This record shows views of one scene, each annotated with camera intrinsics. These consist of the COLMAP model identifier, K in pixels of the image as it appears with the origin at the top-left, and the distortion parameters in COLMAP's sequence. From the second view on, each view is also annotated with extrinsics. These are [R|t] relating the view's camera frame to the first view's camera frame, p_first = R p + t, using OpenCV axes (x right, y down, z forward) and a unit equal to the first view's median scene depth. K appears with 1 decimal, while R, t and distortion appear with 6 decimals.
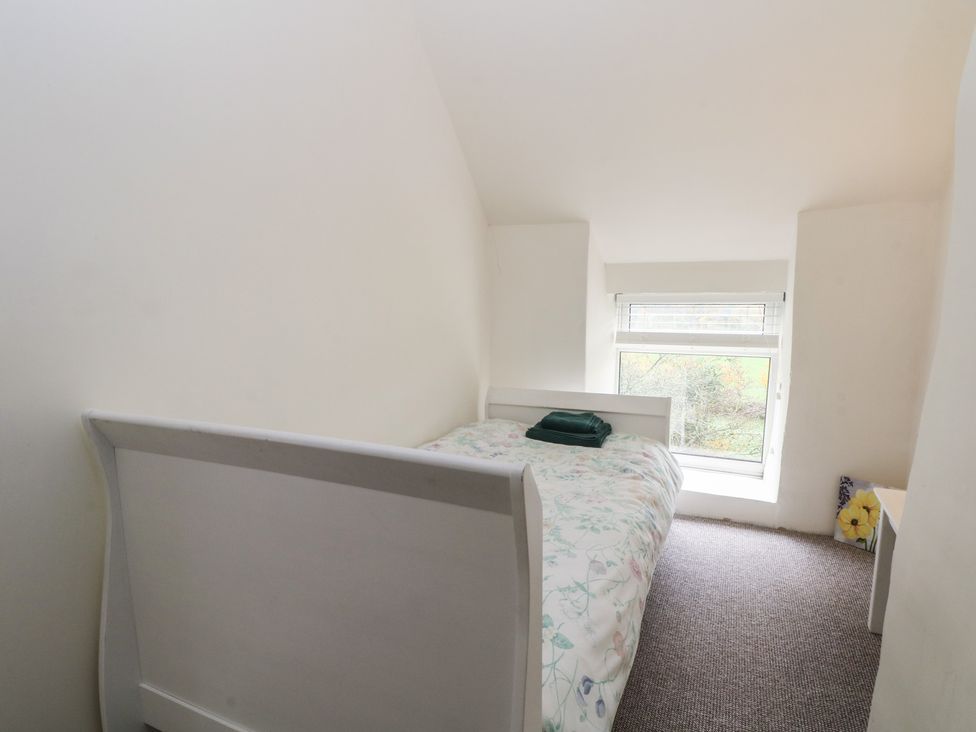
lens RADIAL K [[522.6, 0, 488.0], [0, 522.6, 366.0], [0, 0, 1]] dist [0.000134, -0.012282]
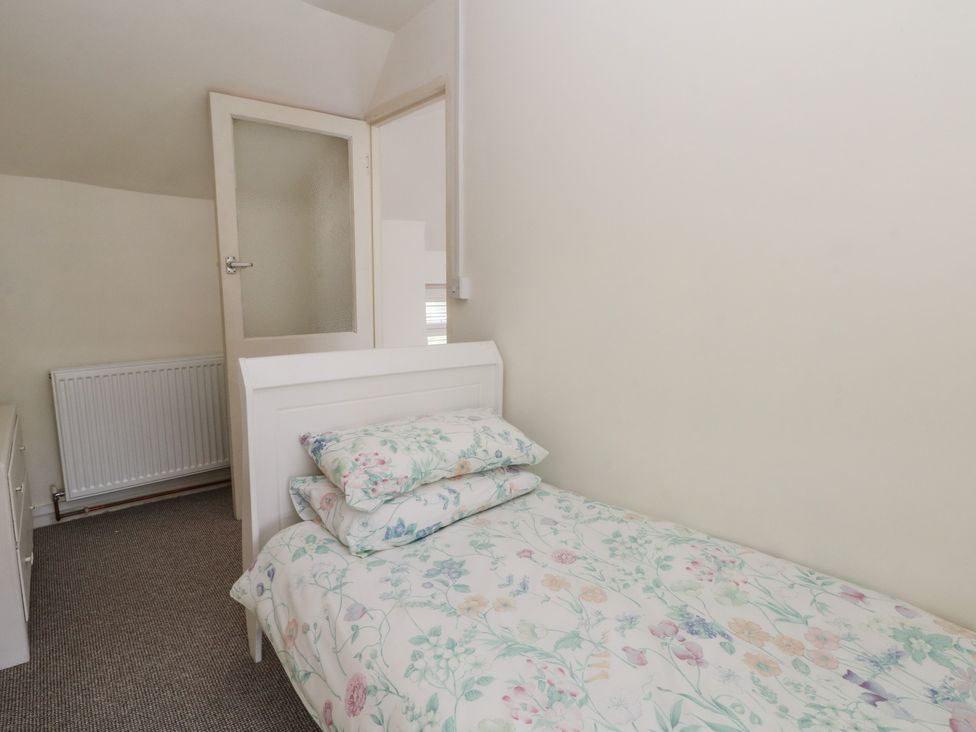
lens RADIAL K [[522.6, 0, 488.0], [0, 522.6, 366.0], [0, 0, 1]] dist [0.000134, -0.012282]
pose [[-0.416931, 0.145147, -0.897274, 0.830158], [-0.141880, 0.964674, 0.221977, -0.221144], [0.897797, 0.219854, -0.381609, 1.444058]]
